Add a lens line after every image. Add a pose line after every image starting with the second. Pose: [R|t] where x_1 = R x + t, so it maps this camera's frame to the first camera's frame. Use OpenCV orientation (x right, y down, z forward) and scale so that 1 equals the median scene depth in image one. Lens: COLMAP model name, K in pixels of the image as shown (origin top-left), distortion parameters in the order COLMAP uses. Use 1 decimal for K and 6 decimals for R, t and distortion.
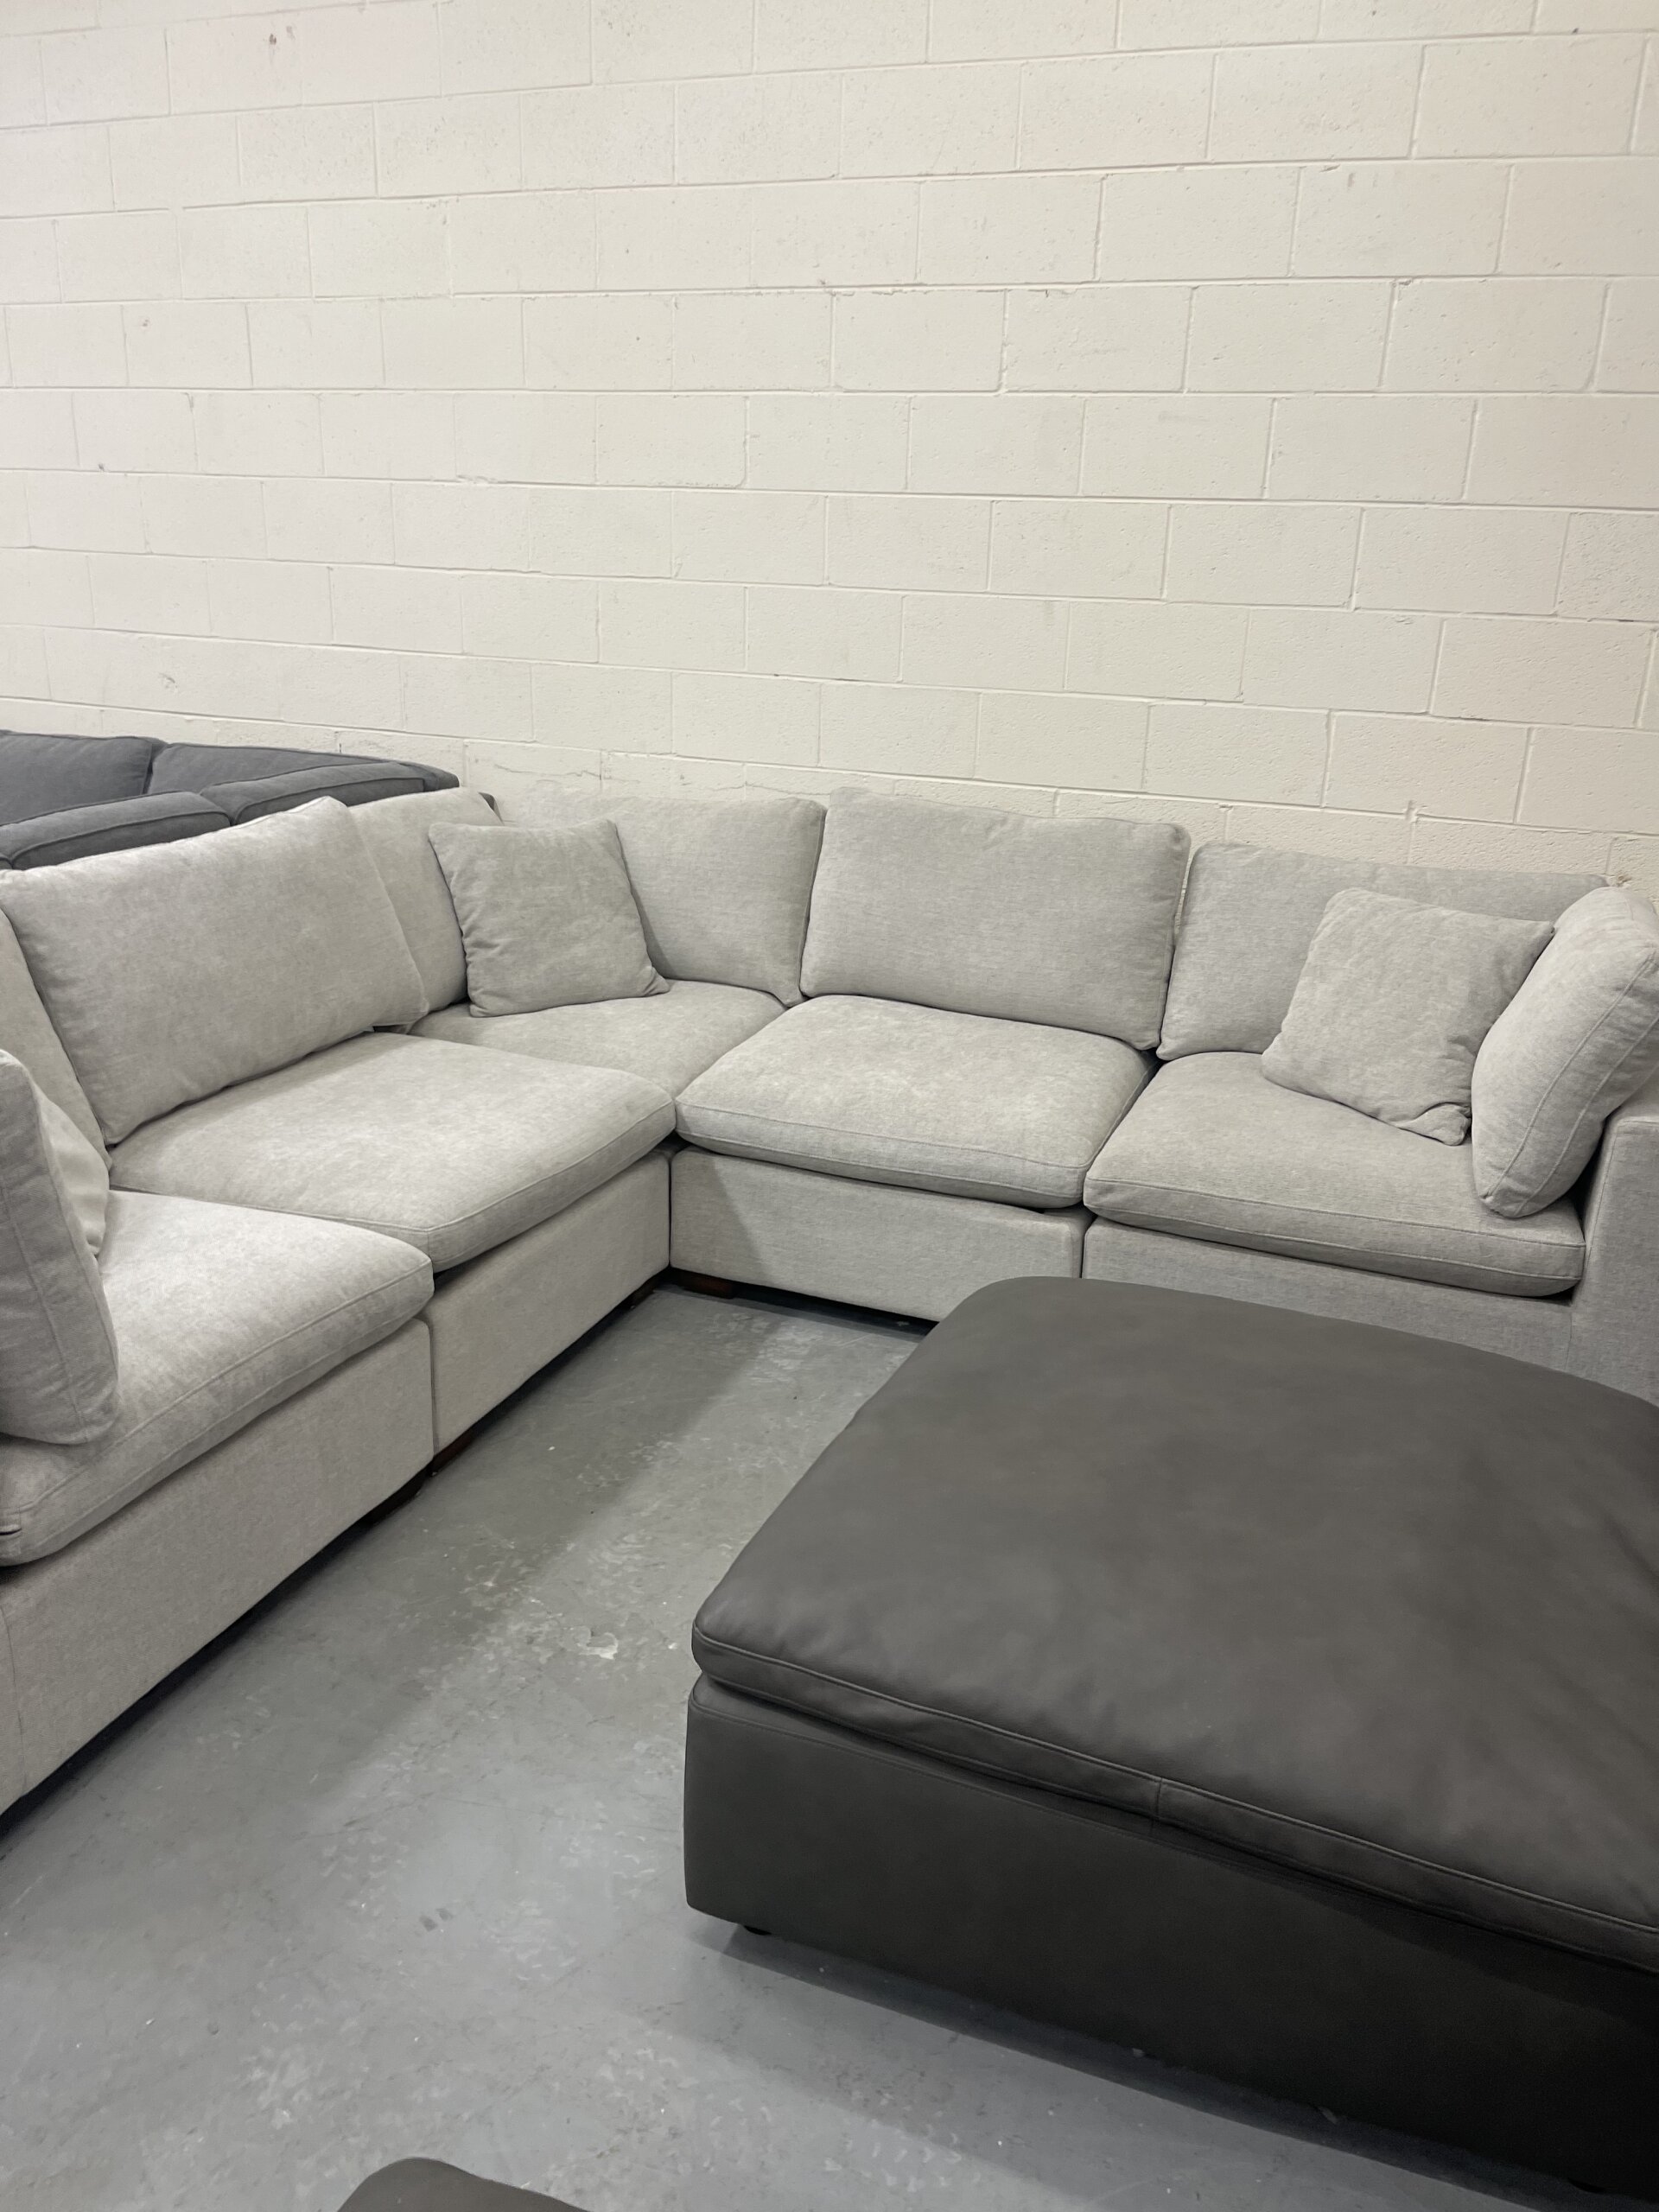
lens RADIAL K [[1681.8, 0, 832.1], [0, 1681.8, 1116.1], [0, 0, 1]] dist [0.065511, -0.085042]
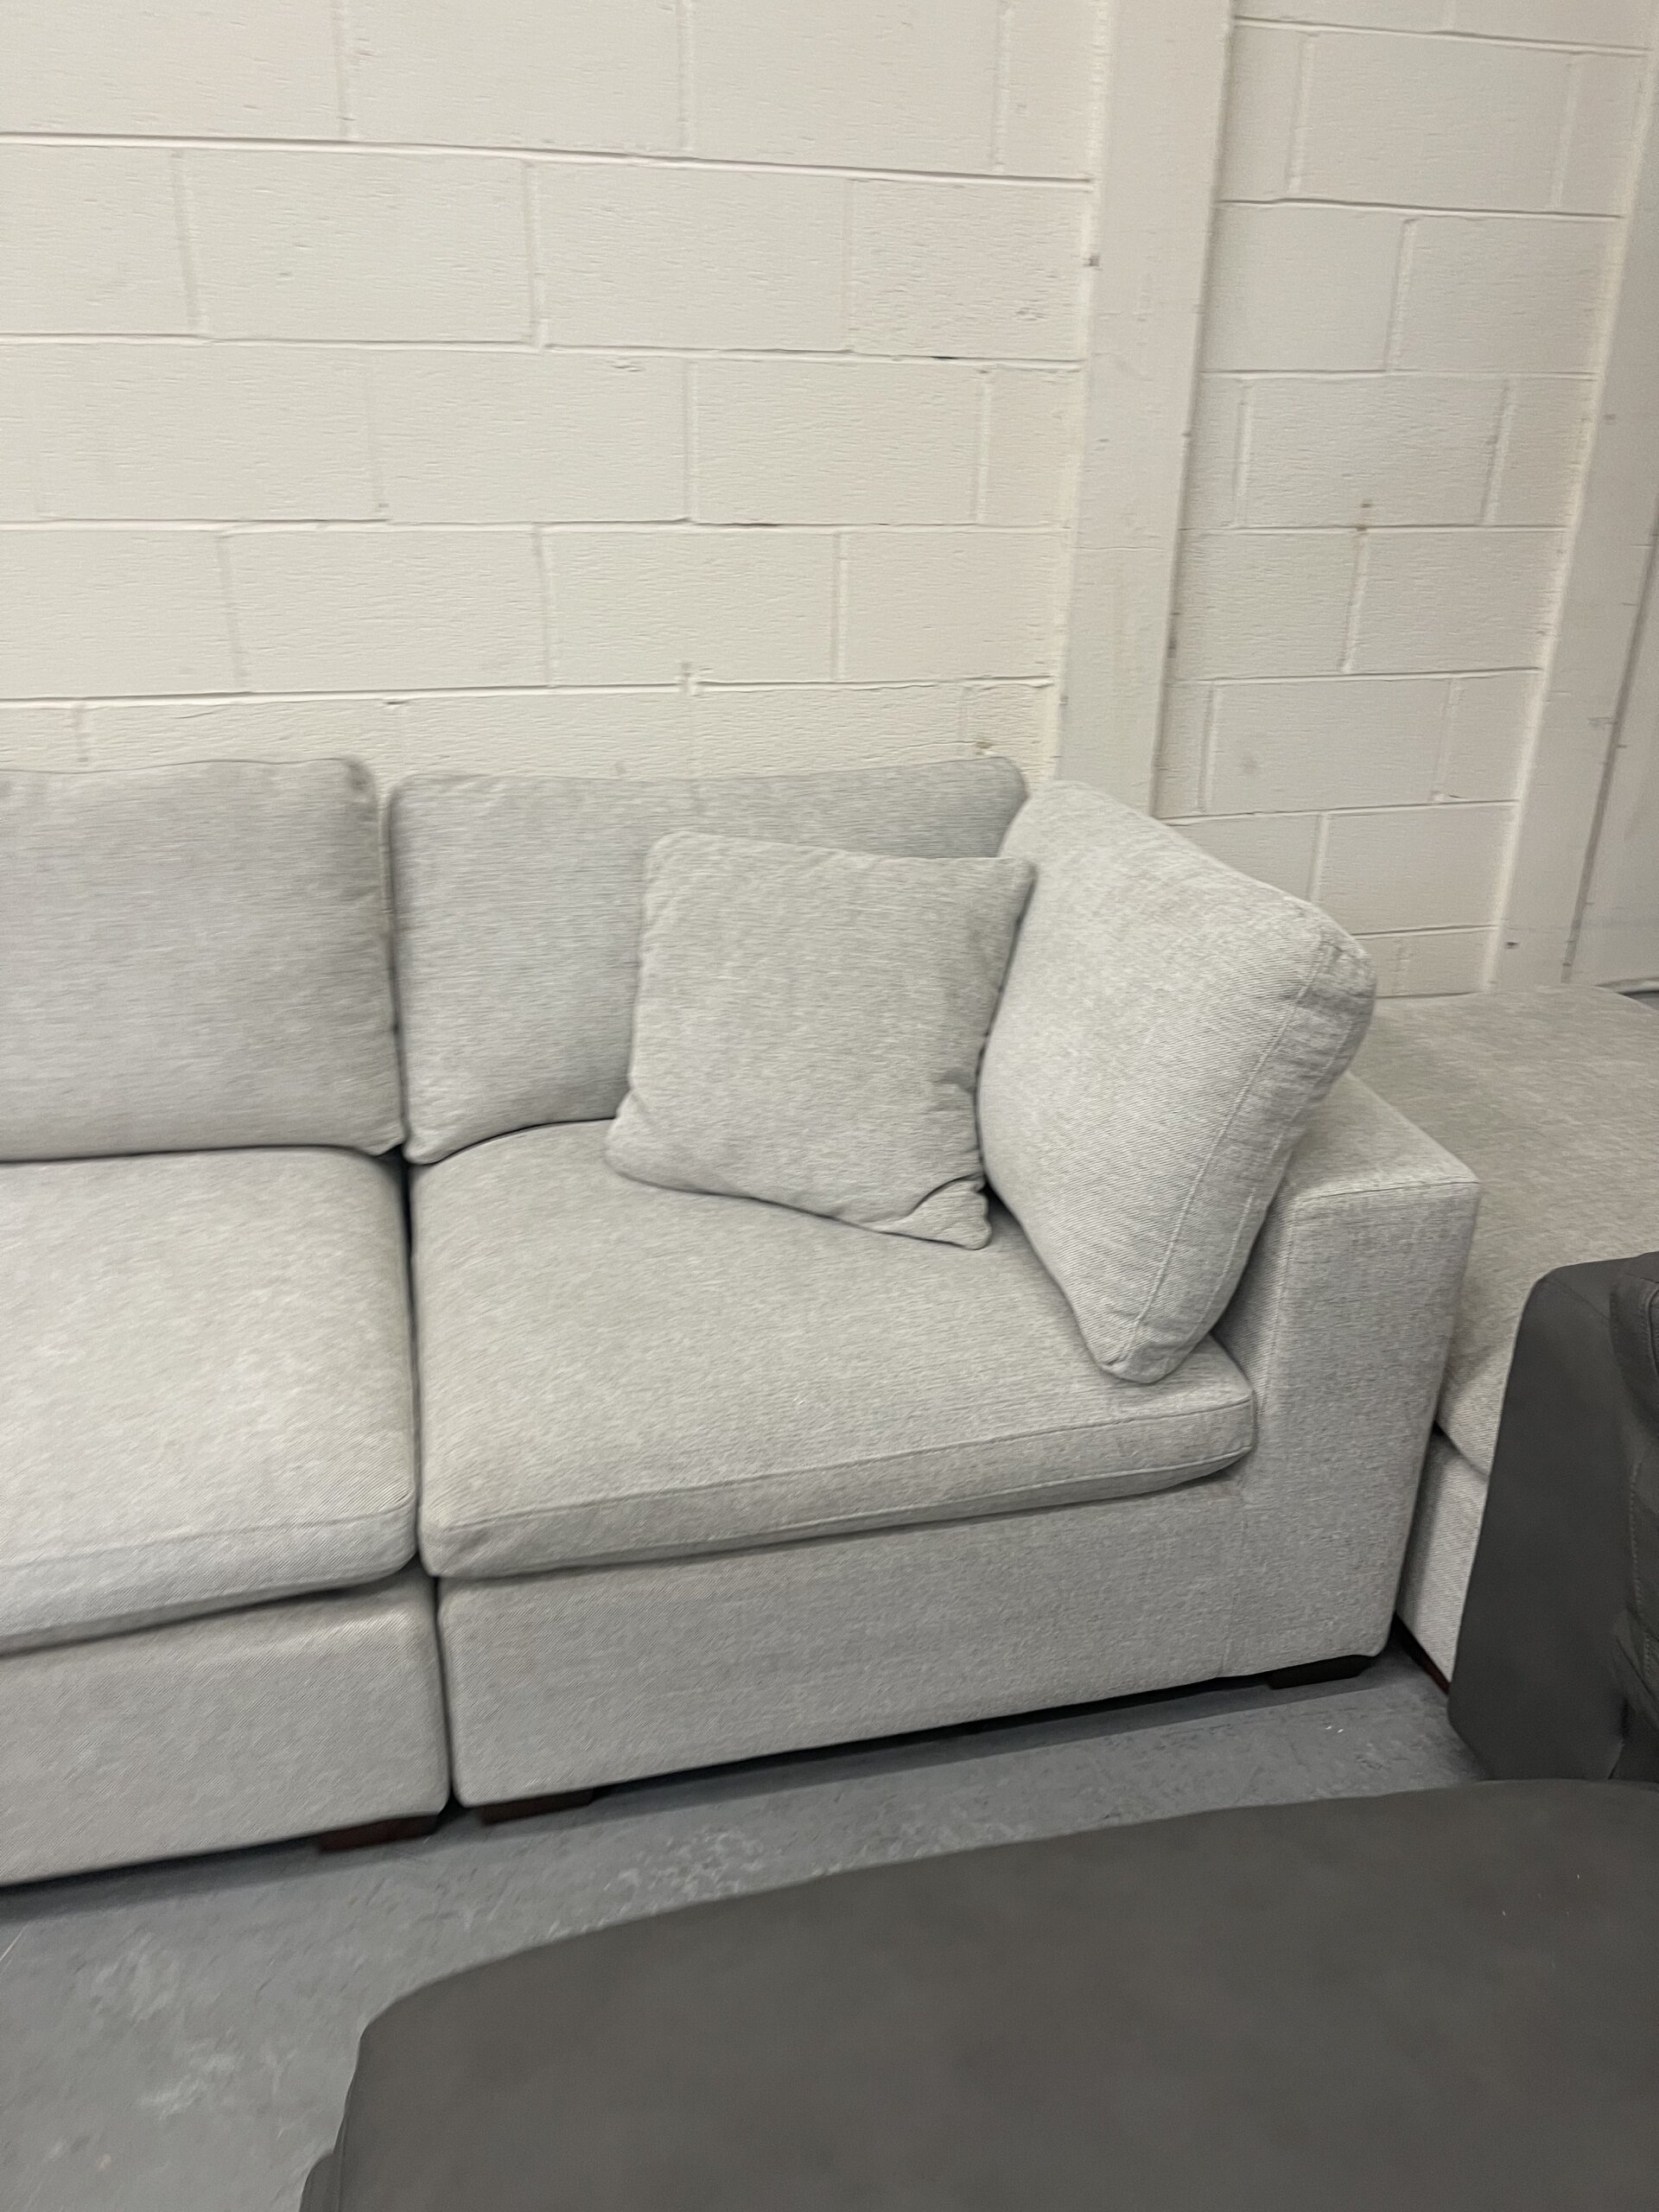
lens RADIAL K [[1681.8, 0, 836.1], [0, 1681.8, 1109.2], [0, 0, 1]] dist [0.065511, -0.085042]
pose [[0.821729, -0.252933, 0.510673, 0.024511], [0.194088, 0.966749, 0.166515, -0.135832], [-0.535809, -0.037715, 0.843496, 0.489626]]
